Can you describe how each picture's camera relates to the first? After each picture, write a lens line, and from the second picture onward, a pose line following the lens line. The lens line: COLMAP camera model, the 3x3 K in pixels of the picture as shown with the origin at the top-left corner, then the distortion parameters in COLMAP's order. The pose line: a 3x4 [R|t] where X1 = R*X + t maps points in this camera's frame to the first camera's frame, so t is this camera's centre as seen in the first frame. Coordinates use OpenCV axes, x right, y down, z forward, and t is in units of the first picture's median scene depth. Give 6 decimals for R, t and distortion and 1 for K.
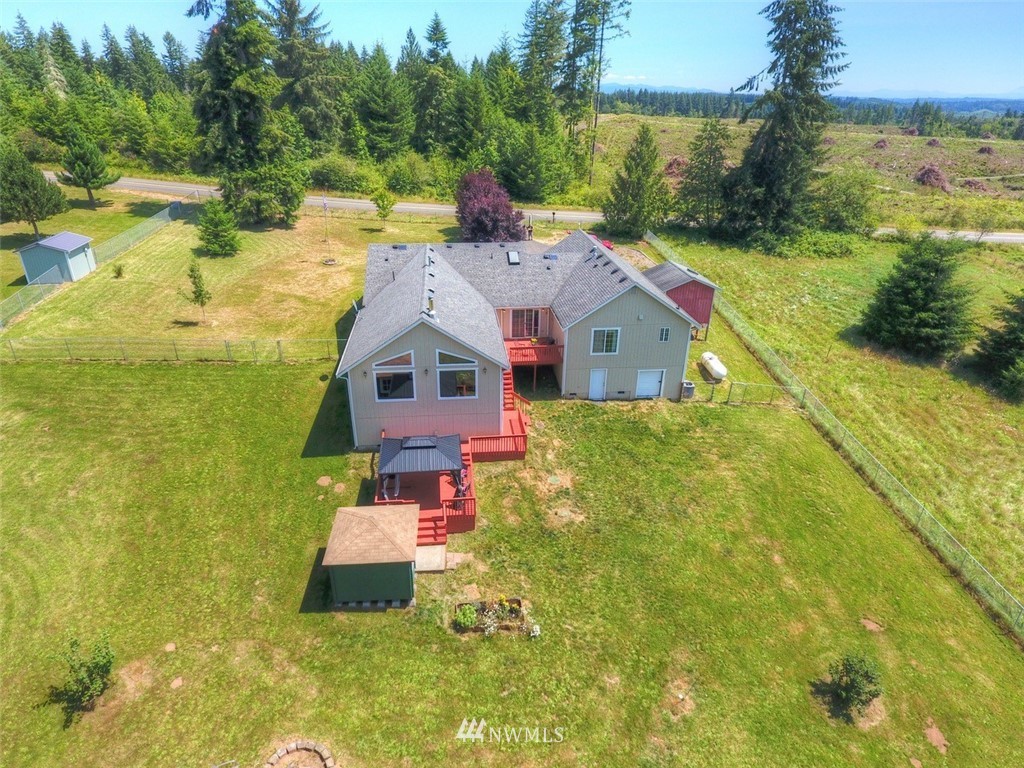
lens RADIAL K [[609.3, 0, 512.0], [0, 609.3, 384.0], [0, 0, 1]] dist [-0.019862, -0.000439]
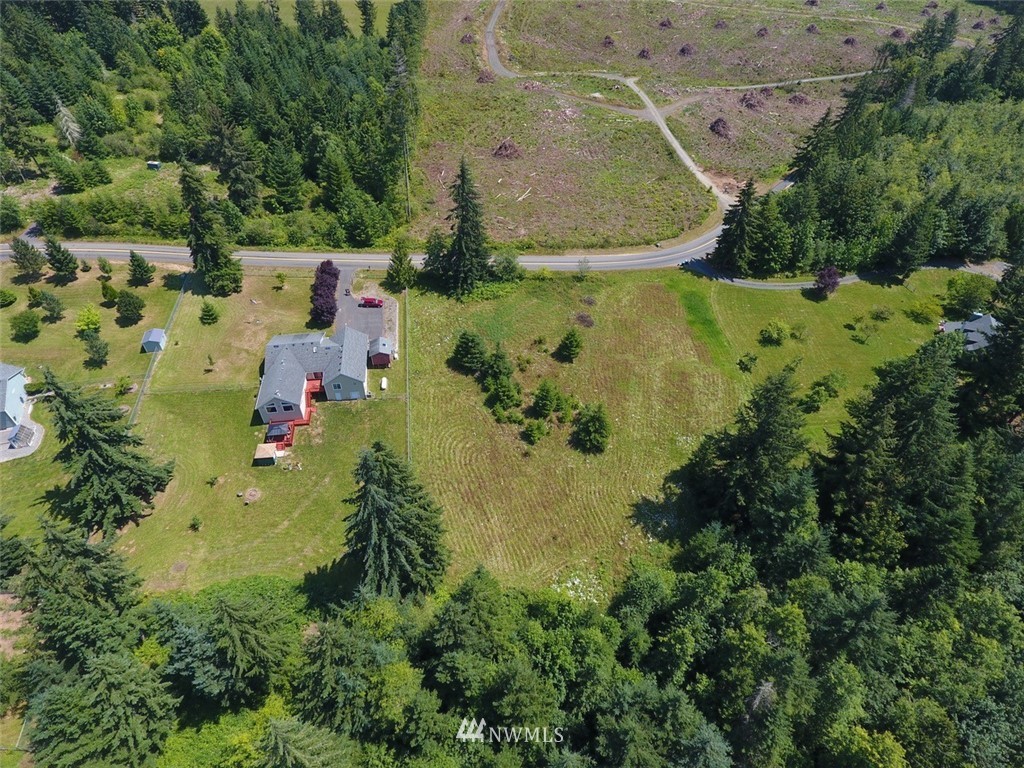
lens RADIAL K [[609.3, 0, 512.0], [0, 609.3, 384.0], [0, 0, 1]] dist [-0.019862, -0.000439]
pose [[0.999700, -0.017539, 0.017110, 0.964607], [0.011666, 0.954774, 0.297103, -0.971445], [-0.021547, -0.296814, 0.954692, -2.024572]]
